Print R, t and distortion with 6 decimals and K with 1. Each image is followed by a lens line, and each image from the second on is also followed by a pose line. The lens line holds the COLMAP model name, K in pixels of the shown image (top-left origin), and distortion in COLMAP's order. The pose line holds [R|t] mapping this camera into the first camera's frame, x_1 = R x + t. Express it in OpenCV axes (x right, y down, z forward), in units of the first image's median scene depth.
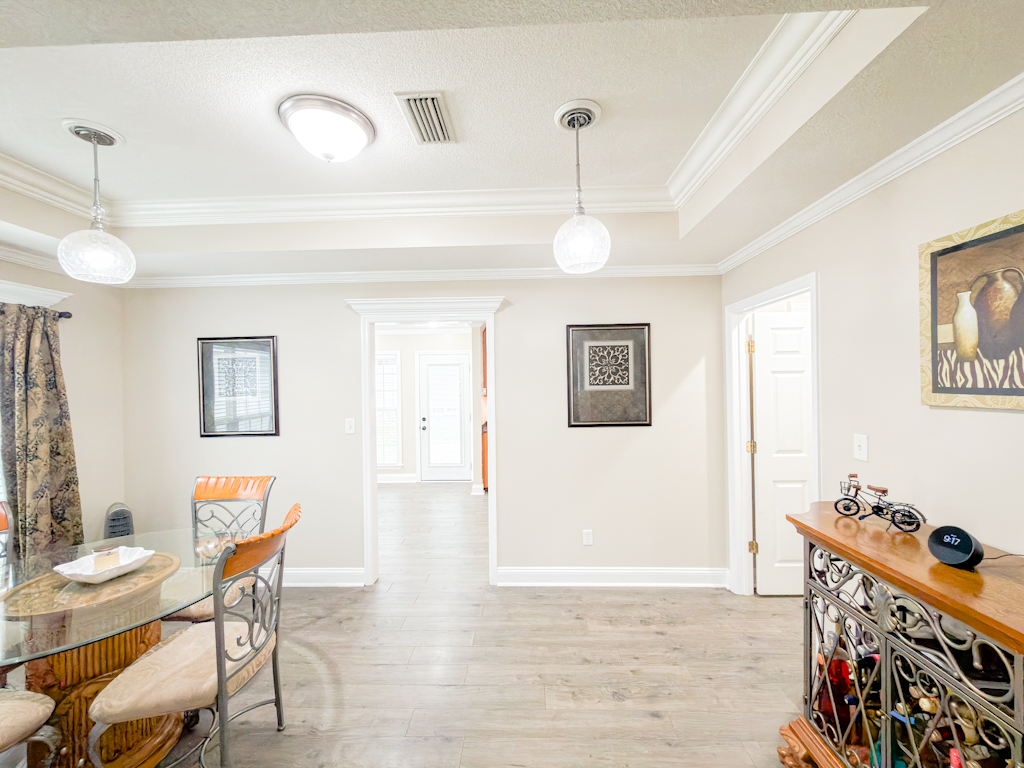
lens RADIAL K [[407.7, 0, 515.1], [0, 407.7, 382.3], [0, 0, 1]] dist [0.004826, 0.000610]
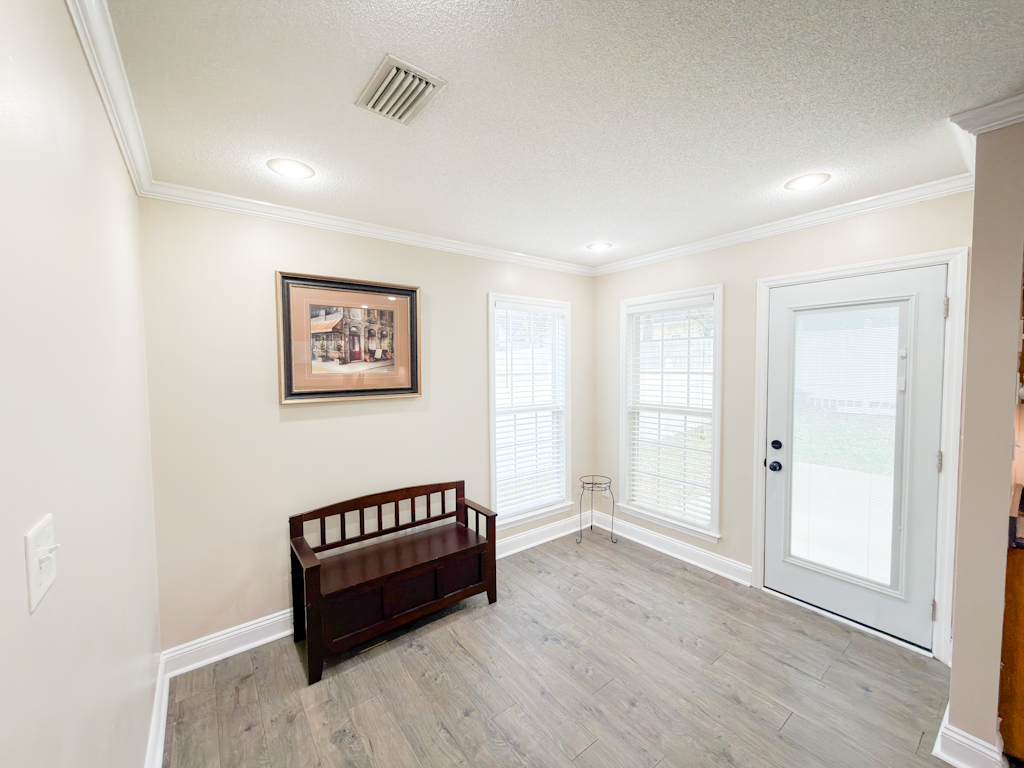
lens RADIAL K [[407.7, 0, 513.3], [0, 407.7, 387.5], [0, 0, 1]] dist [0.004826, 0.000610]
pose [[0.631772, 0.044740, -0.773862, -0.165940], [-0.002170, 0.998431, 0.055952, 0.011831], [0.775151, -0.033669, 0.630878, 1.296184]]
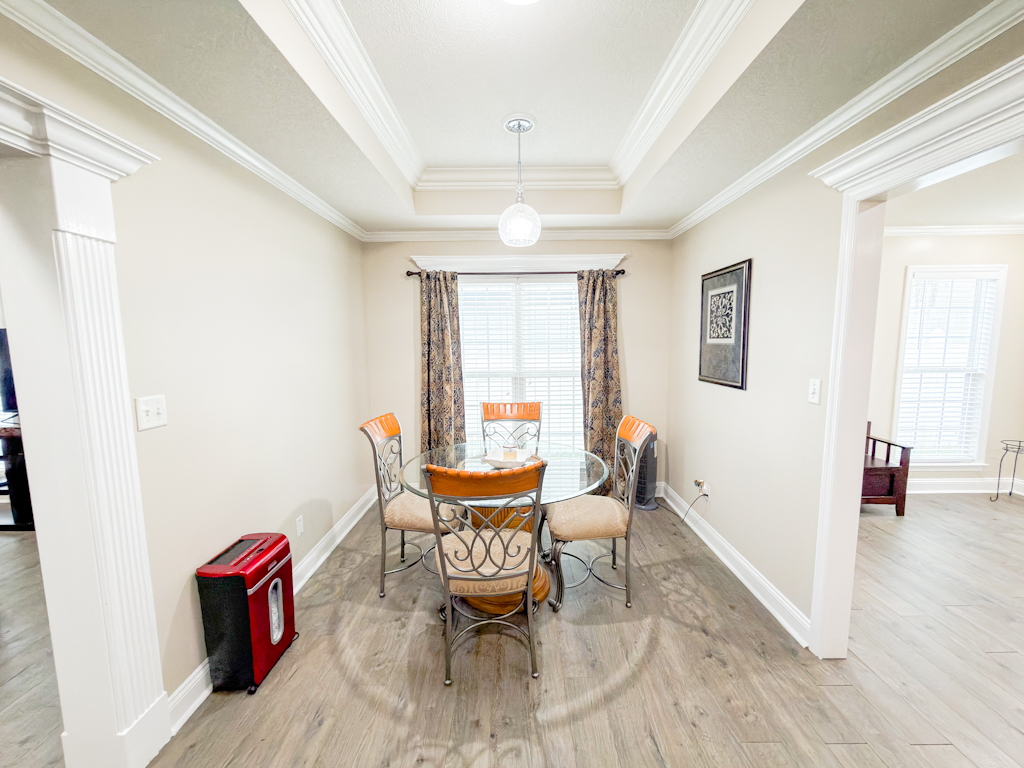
lens RADIAL K [[407.7, 0, 515.6], [0, 407.7, 387.3], [0, 0, 1]] dist [0.004826, 0.000610]
pose [[0.042912, 0.124520, -0.991289, 0.208066], [0.000994, 0.992197, 0.124677, 0.034533], [0.999078, -0.006336, 0.042453, 0.638315]]
